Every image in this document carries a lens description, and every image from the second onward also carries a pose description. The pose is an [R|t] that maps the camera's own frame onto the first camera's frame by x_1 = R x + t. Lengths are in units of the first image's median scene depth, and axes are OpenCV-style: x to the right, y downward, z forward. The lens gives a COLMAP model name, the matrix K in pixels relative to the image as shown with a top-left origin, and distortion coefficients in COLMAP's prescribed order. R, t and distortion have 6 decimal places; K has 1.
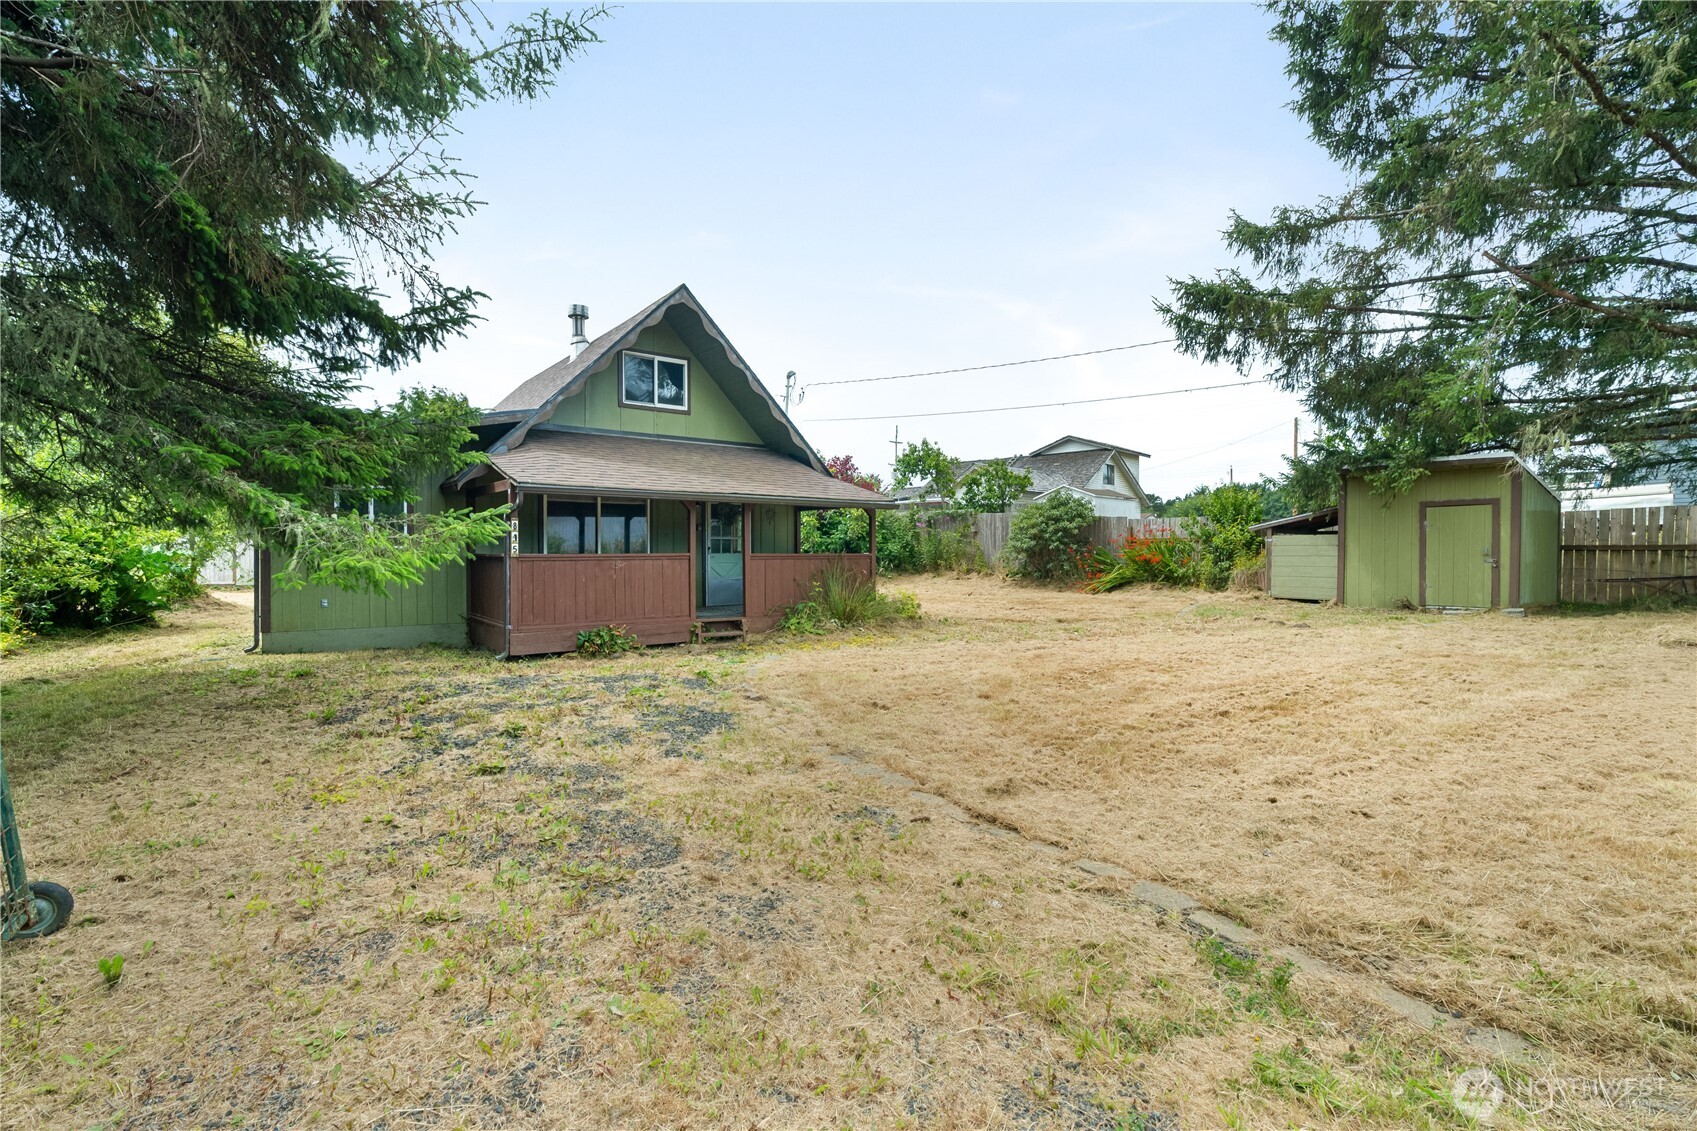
lens RADIAL K [[777.5, 0, 850.0], [0, 777.5, 564.8], [0, 0, 1]] dist [-0.010558, 0.004217]
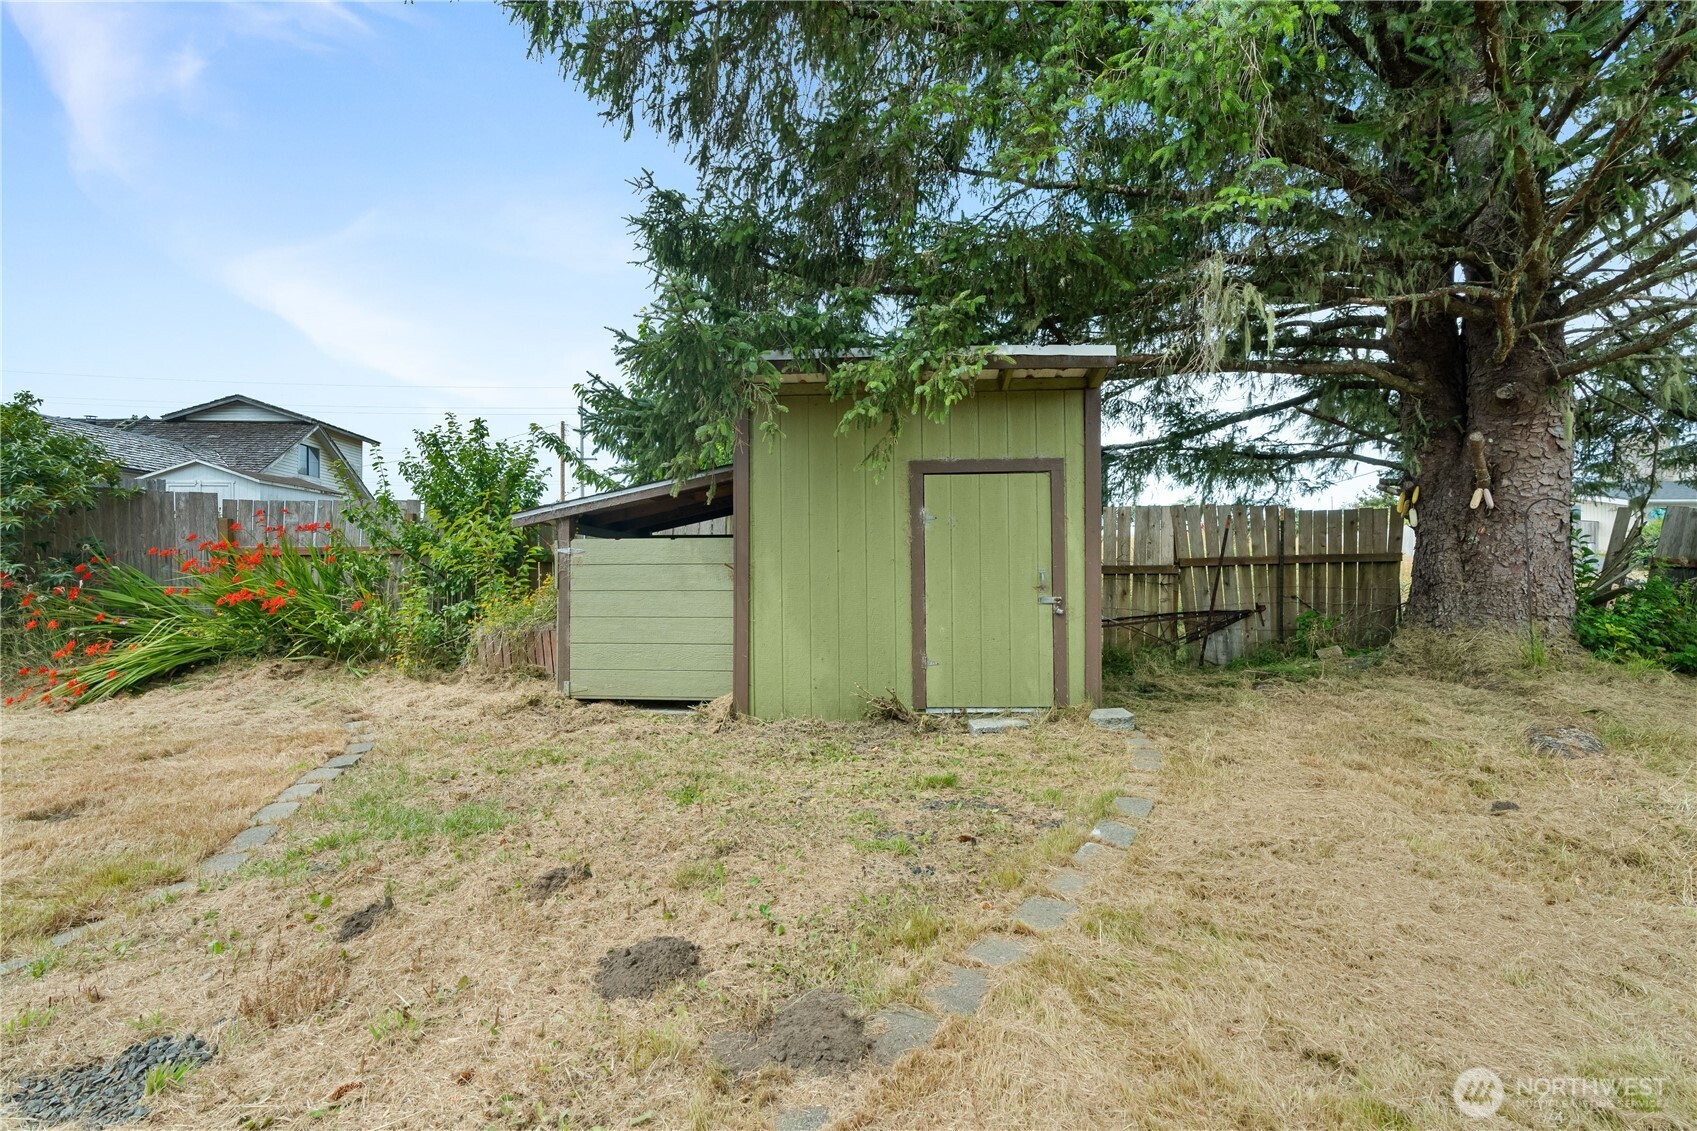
lens RADIAL K [[777.5, 0, 854.8], [0, 777.5, 576.8], [0, 0, 1]] dist [-0.010558, 0.004217]
pose [[0.627986, -0.008269, 0.778181, 0.320096], [0.016730, 0.999856, -0.002876, -0.014901], [-0.778045, 0.014825, 0.628034, 0.623738]]
